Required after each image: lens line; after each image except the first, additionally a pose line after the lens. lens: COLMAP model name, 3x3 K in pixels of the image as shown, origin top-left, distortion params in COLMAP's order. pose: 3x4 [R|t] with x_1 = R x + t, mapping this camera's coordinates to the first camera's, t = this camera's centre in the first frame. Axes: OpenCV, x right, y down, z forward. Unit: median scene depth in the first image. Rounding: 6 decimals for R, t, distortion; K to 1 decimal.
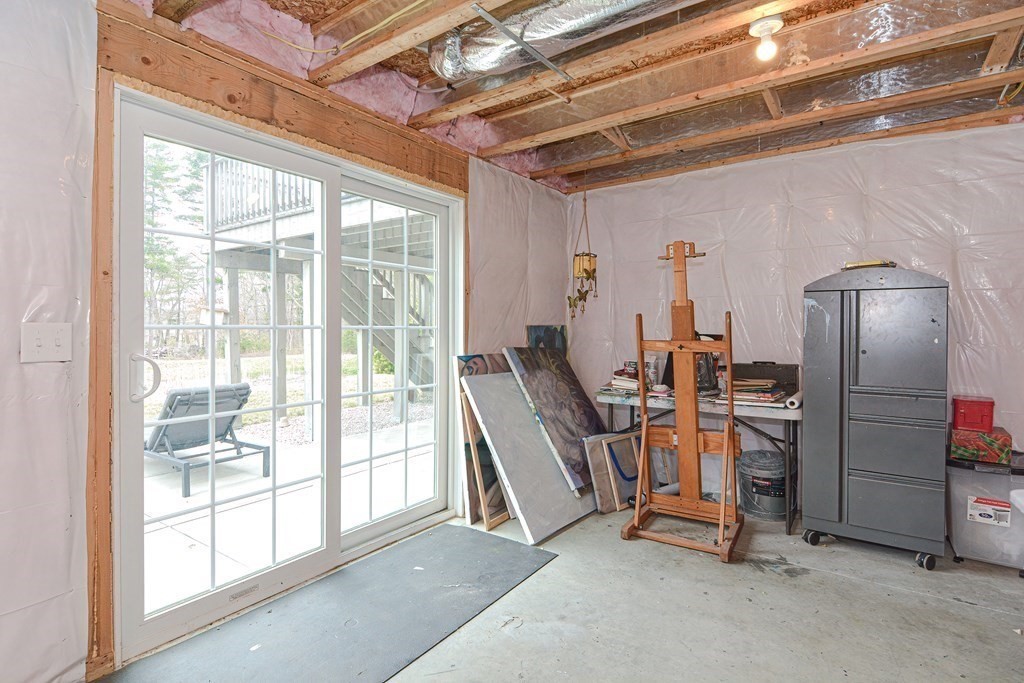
lens RADIAL K [[498.6, 0, 506.3], [0, 498.6, 333.9], [0, 0, 1]] dist [-0.000748, -0.000048]
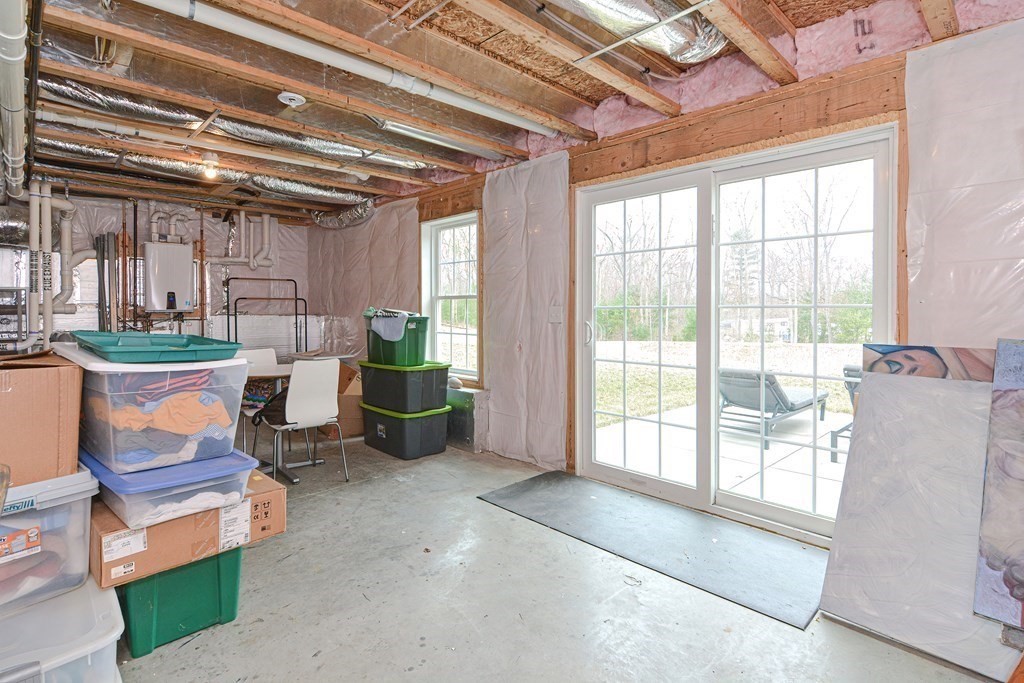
lens RADIAL K [[498.6, 0, 506.3], [0, 498.6, 333.9], [0, 0, 1]] dist [-0.000748, -0.000048]
pose [[-0.168433, 0.041746, -0.984829, 0.896316], [-0.009842, 0.998982, 0.044030, 0.001939], [0.985664, 0.017109, -0.167850, 0.739985]]
